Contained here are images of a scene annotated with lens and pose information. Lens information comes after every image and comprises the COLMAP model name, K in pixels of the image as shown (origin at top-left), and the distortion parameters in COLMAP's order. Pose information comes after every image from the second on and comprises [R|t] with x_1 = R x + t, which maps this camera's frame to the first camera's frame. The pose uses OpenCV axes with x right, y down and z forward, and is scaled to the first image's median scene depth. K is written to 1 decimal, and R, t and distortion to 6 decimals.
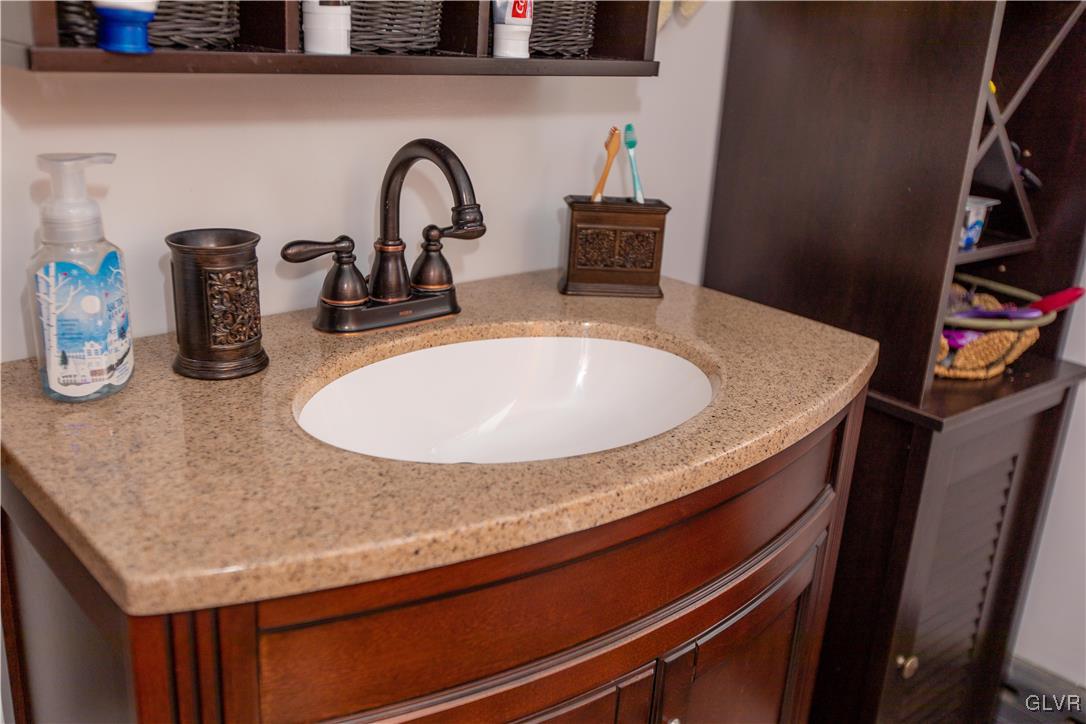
lens RADIAL K [[1050.7, 0, 544.4], [0, 1050.7, 360.0], [0, 0, 1]] dist [-0.001820, 0.000000]
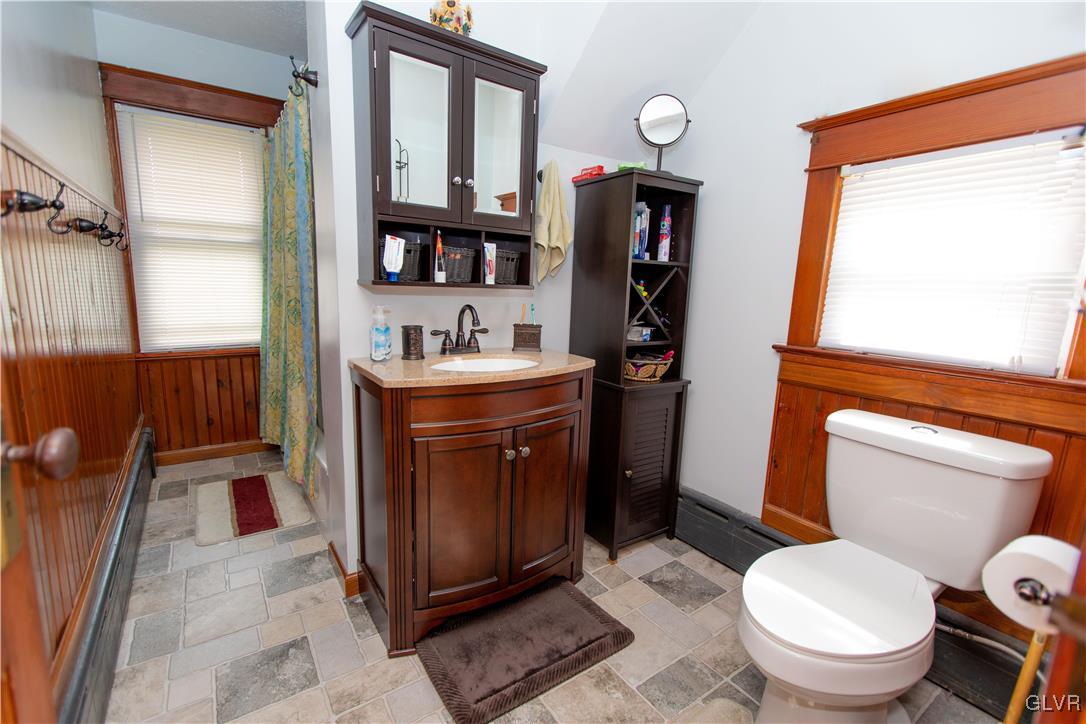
lens RADIAL K [[476.9, 0, 539.2], [0, 476.9, 366.0], [0, 0, 1]] dist [0.000849, 0.000256]
pose [[0.993565, -0.004593, -0.113172, 0.341607], [-0.013399, 0.987396, -0.157700, 0.284829], [0.112470, 0.158202, 0.980980, -0.661155]]
